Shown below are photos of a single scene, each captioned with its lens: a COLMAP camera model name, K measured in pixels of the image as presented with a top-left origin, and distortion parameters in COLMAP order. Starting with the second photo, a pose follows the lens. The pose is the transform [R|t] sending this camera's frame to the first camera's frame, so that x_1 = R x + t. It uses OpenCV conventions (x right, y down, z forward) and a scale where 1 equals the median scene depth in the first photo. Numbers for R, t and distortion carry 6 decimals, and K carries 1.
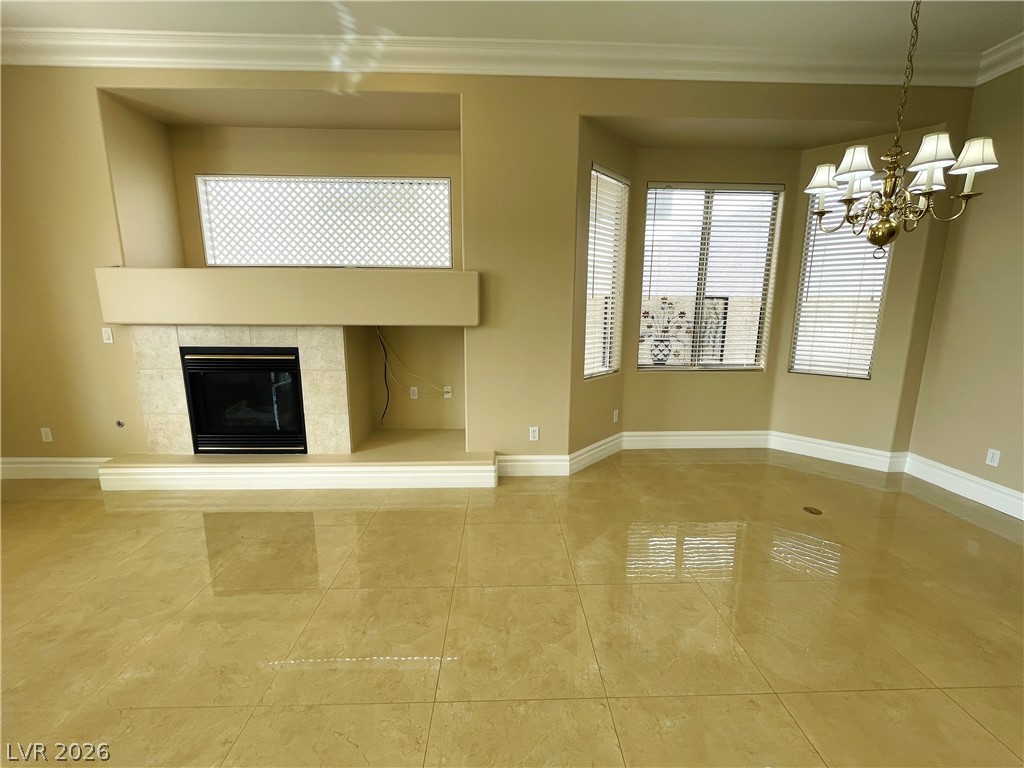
lens RADIAL K [[415.1, 0, 512.5], [0, 415.1, 387.8], [0, 0, 1]] dist [-0.005556, 0.000080]
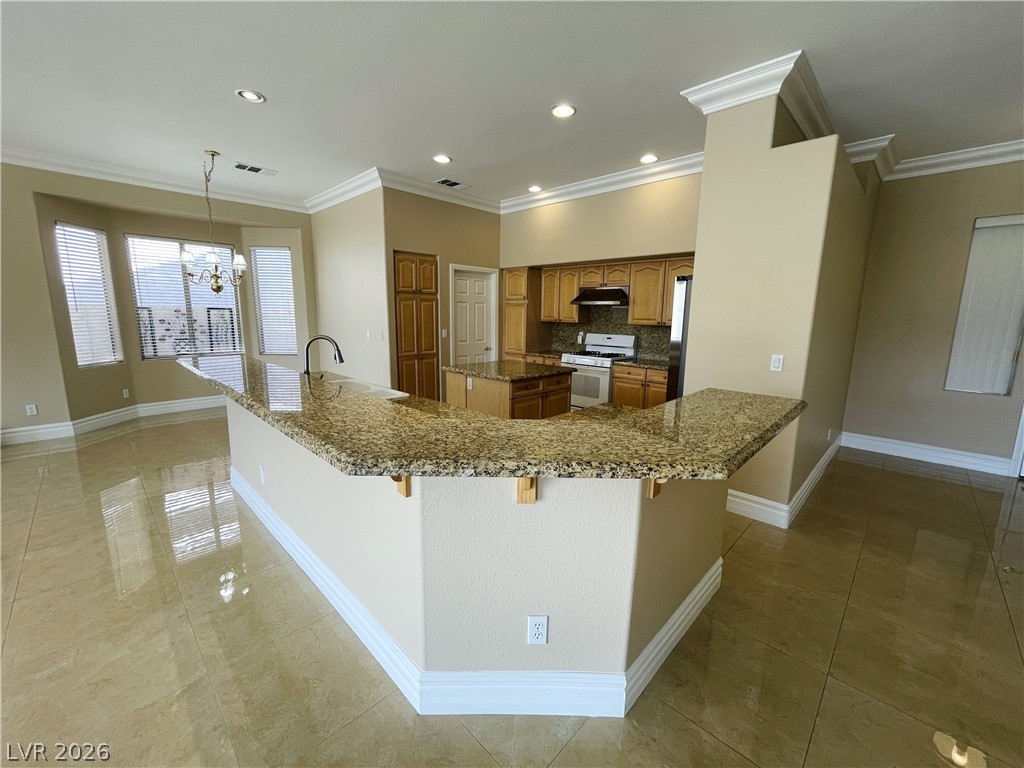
lens RADIAL K [[415.1, 0, 513.5], [0, 415.1, 384.7], [0, 0, 1]] dist [-0.005556, 0.000080]
pose [[0.720218, -0.113634, 0.684378, 0.280252], [0.118203, 0.992169, 0.040347, 0.161757], [-0.683604, 0.051836, 0.728010, -1.105275]]
